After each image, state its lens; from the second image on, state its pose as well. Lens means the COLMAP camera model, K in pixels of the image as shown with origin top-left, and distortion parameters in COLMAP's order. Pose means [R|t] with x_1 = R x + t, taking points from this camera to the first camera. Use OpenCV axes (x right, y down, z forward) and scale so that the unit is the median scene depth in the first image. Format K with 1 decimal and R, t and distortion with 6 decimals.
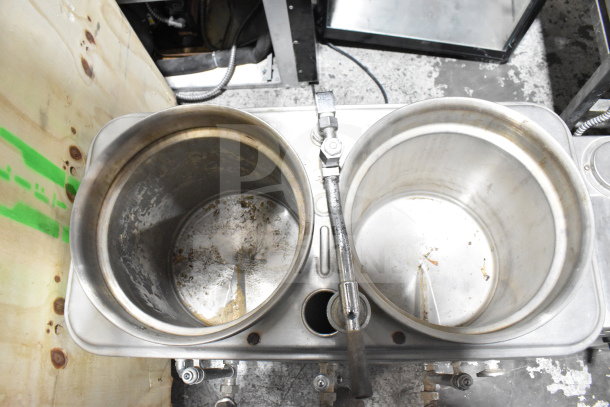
lens RADIAL K [[477.0, 0, 307.0], [0, 477.0, 201.5], [0, 0, 1]] dist [-0.076928, -0.002643]
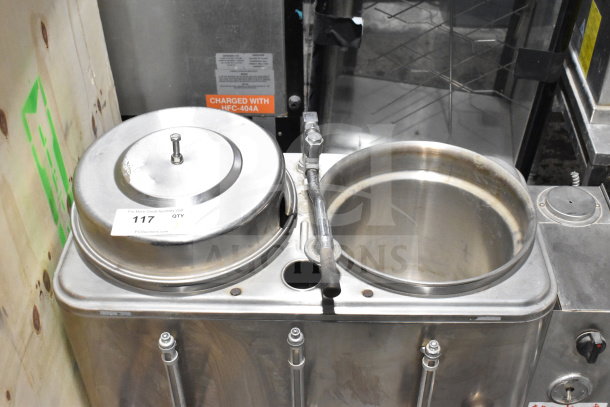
lens RADIAL K [[757.5, 0, 306.2], [0, 757.5, 200.3], [0, 0, 1]] dist [-0.053737, 0.000000]
pose [[0.997906, 0.062200, 0.017751, 0.002919], [-0.043952, 0.853391, -0.519415, 0.552290], [-0.047456, 0.517547, 0.854338, -0.329869]]
